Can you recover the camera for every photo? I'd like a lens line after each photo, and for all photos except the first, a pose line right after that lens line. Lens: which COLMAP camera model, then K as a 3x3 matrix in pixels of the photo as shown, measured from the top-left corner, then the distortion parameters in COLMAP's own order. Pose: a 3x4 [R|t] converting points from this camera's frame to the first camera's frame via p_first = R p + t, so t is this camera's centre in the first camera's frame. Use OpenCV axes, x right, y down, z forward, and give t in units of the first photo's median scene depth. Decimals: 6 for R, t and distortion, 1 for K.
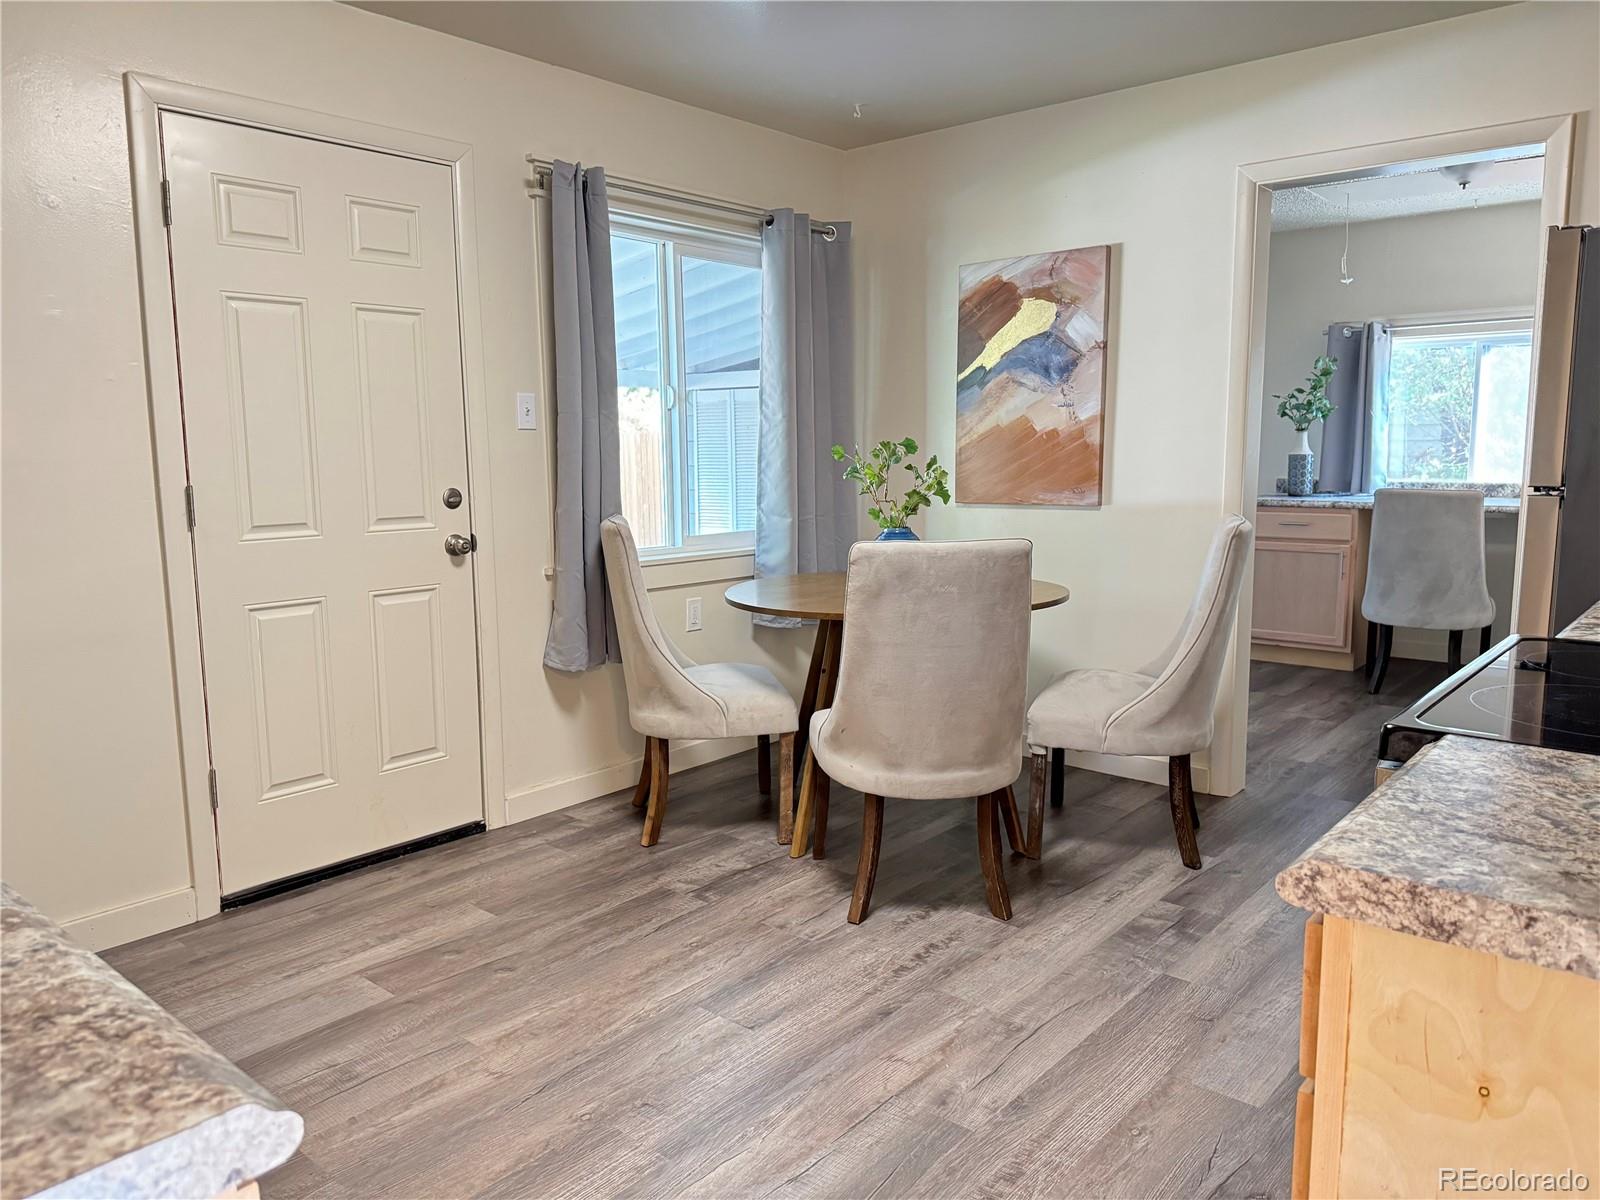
lens RADIAL K [[1132.3, 0, 802.6], [0, 1132.3, 599.3], [0, 0, 1]] dist [0.020588, -0.023909]
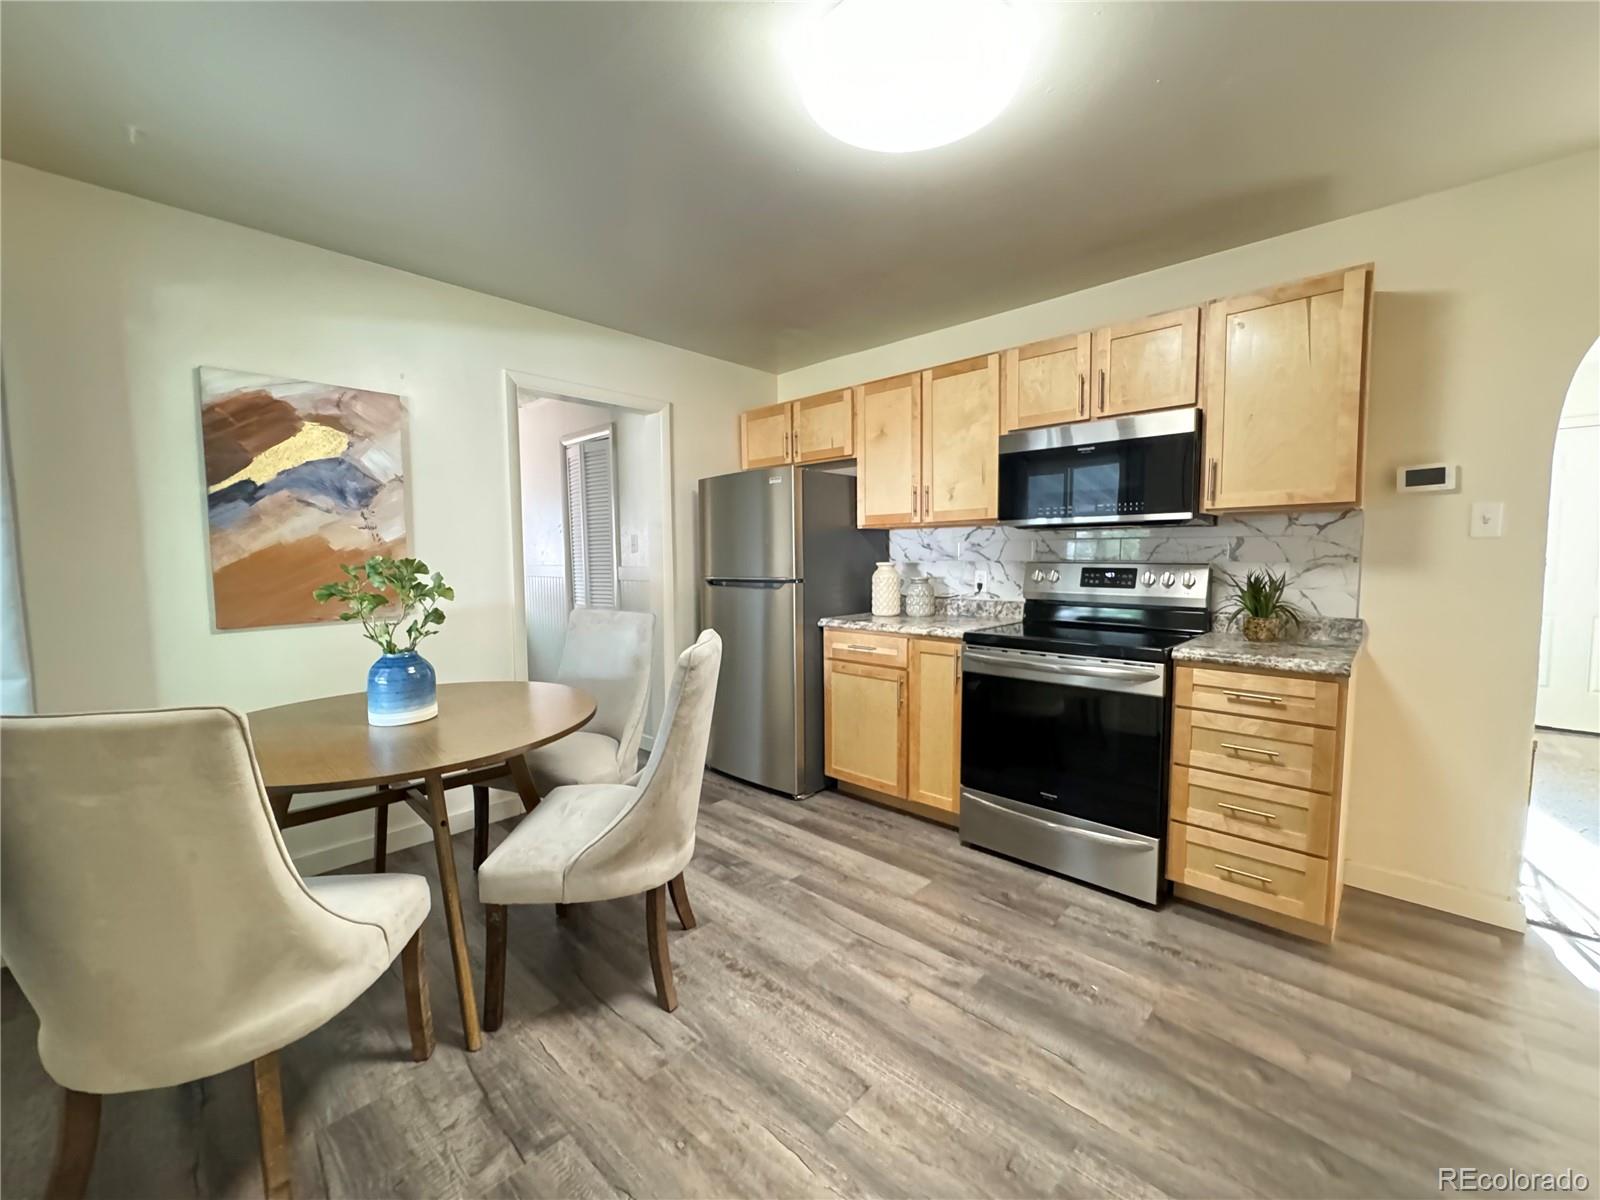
lens RADIAL K [[636.1, 0, 806.8], [0, 636.1, 586.5], [0, 0, 1]] dist [-0.006373, 0.000104]
pose [[0.029692, -0.041792, 0.998685, -0.454255], [0.138356, 0.989680, 0.037302, -0.095736], [-0.989937, 0.137067, 0.035168, 0.687973]]
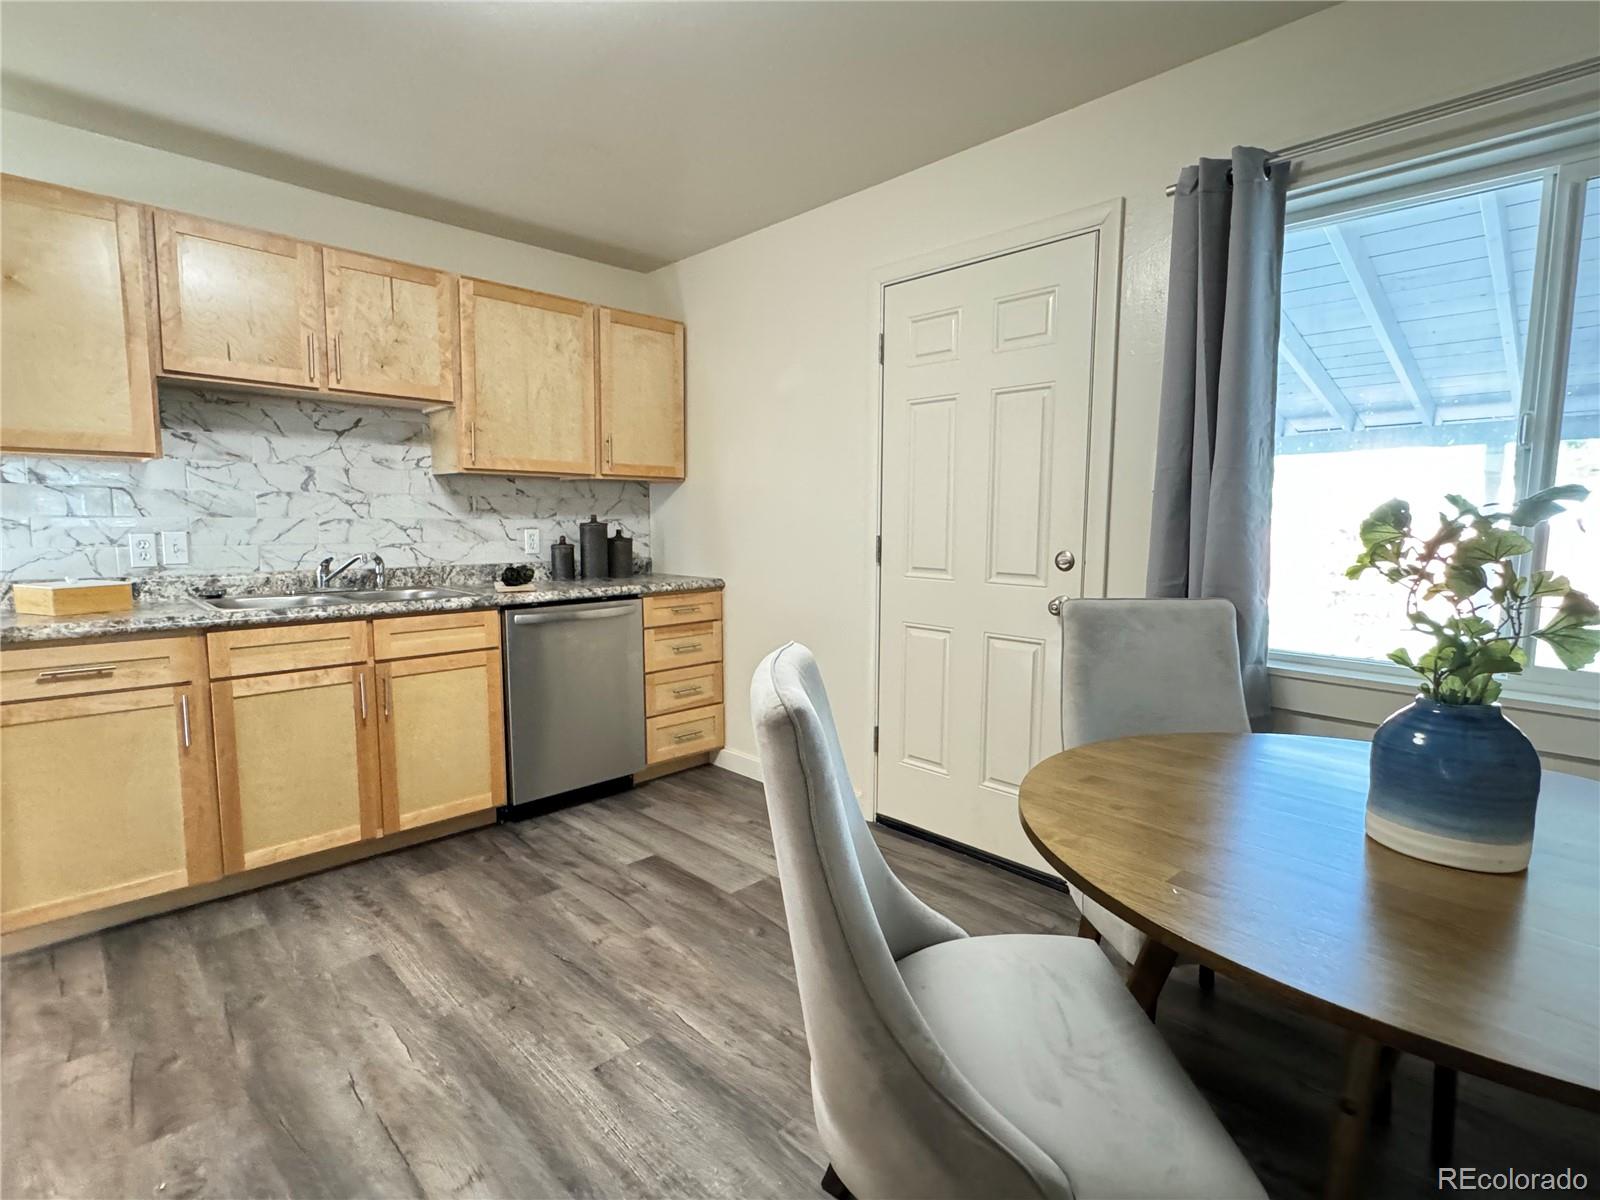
lens RADIAL K [[767.6, 0, 786.2], [0, 767.6, 594.6], [0, 0, 1]] dist [-0.001230, 0.001889]
pose [[-0.093296, 0.105888, -0.989992, 0.412583], [-0.139203, 0.983175, 0.118277, -0.107453], [0.985859, 0.148845, -0.076987, 0.822267]]
